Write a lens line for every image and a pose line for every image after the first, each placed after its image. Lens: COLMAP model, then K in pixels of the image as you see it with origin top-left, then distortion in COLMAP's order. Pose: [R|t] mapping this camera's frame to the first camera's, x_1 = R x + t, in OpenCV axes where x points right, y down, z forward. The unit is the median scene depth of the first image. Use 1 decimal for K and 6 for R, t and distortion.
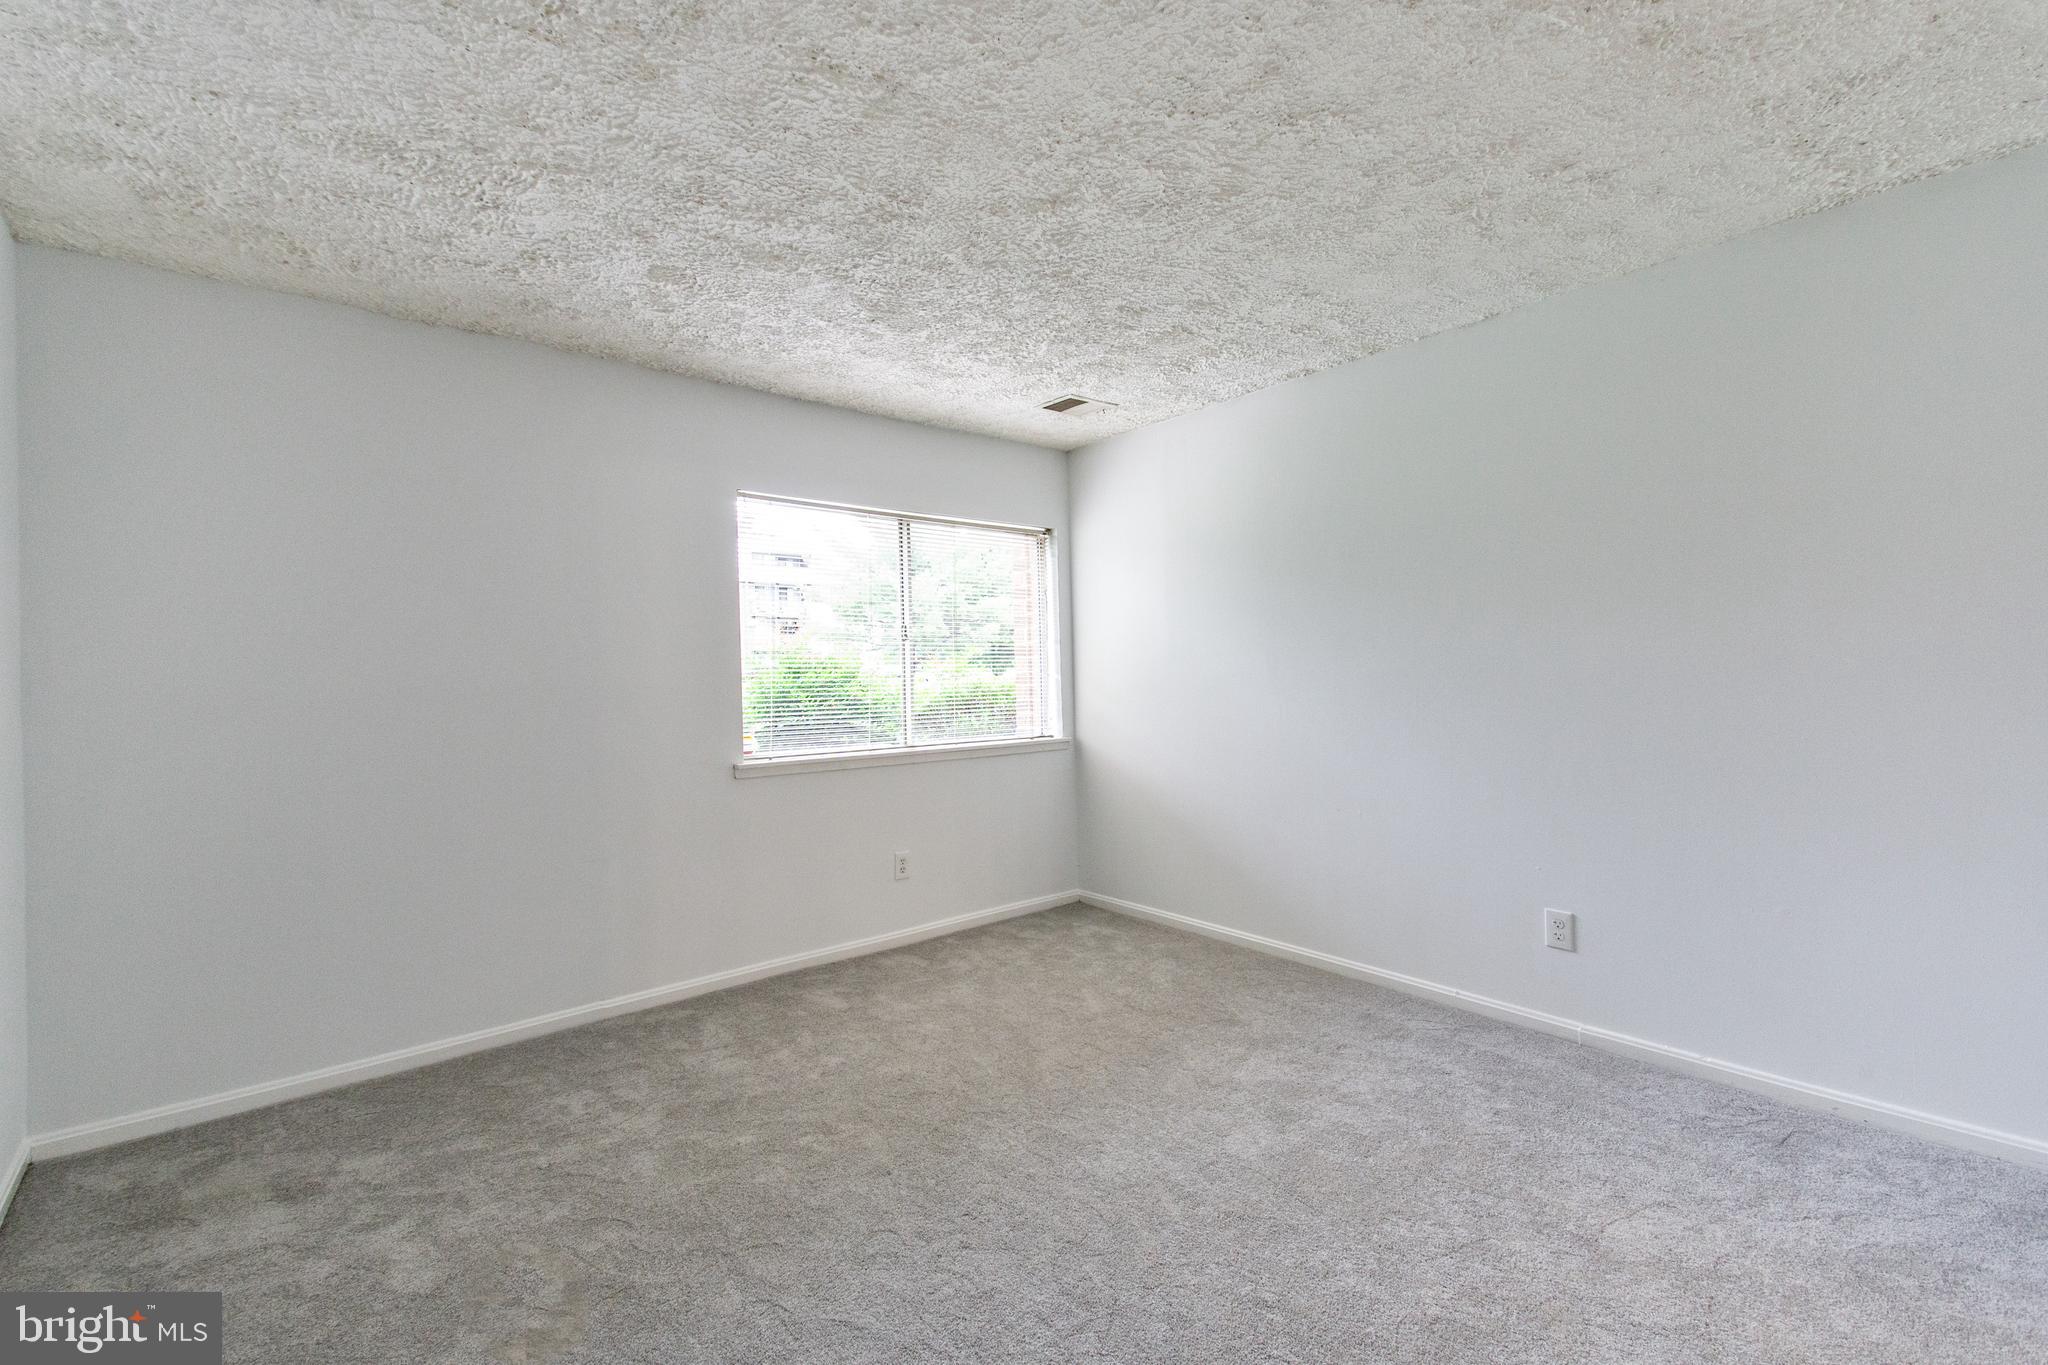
lens RADIAL K [[901.1, 0, 1024.8], [0, 901.1, 646.4], [0, 0, 1]] dist [0.073718, -0.016737]
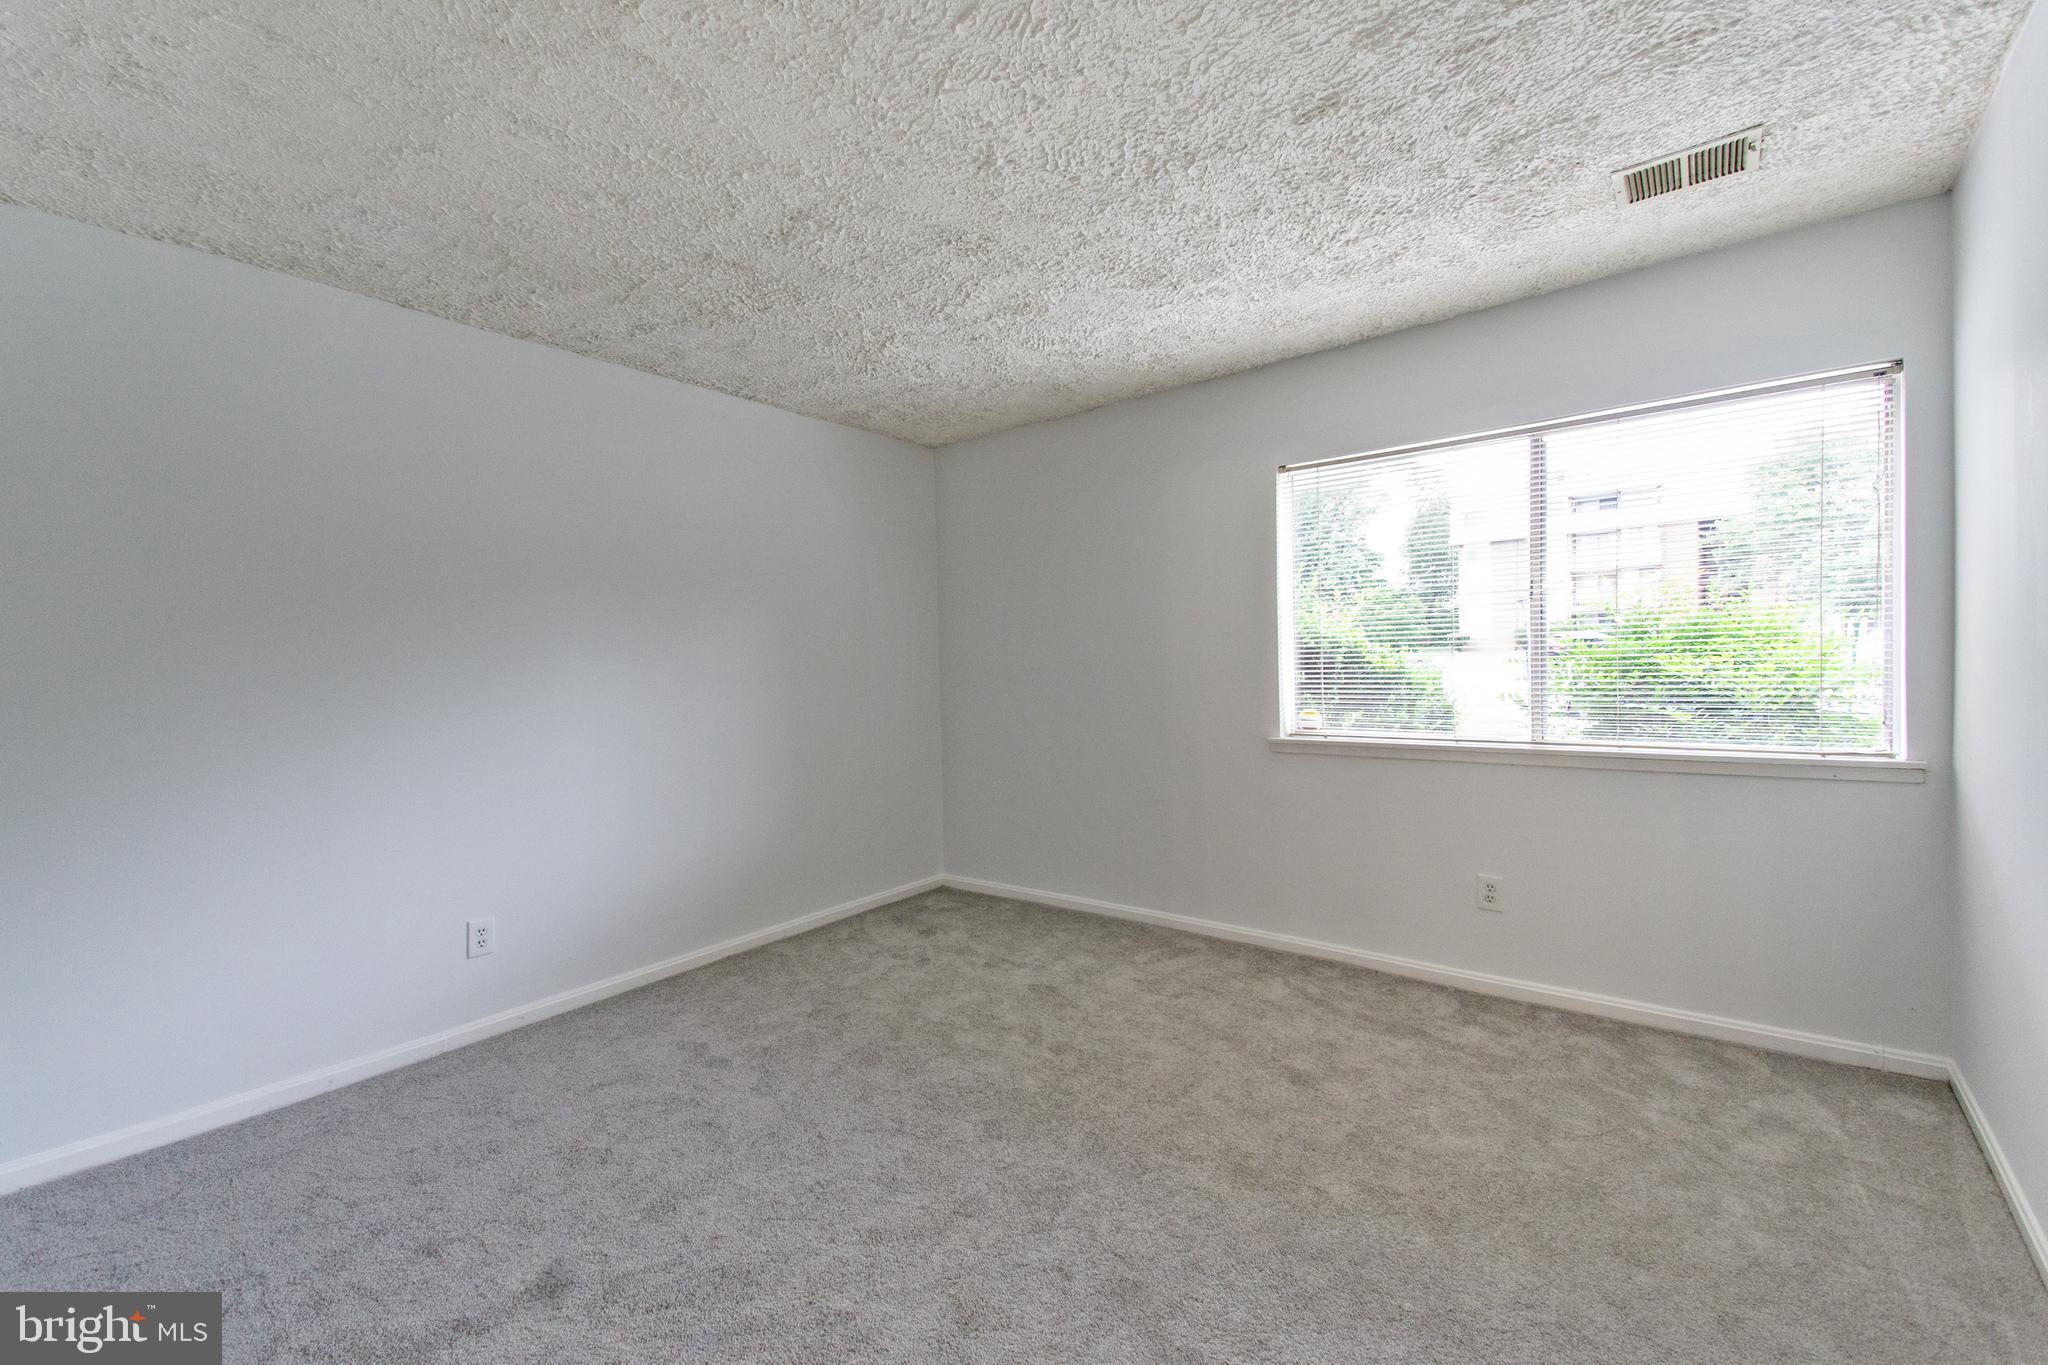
lens RADIAL K [[861.3, 0, 1026.9], [0, 861.3, 673.7], [0, 0, 1]] dist [0.106016, -0.047255]
pose [[0.218451, 0.016842, -0.975703, 0.542804], [0.049007, 0.998400, 0.028206, 0.014500], [0.974617, -0.053978, 0.217276, 0.483855]]
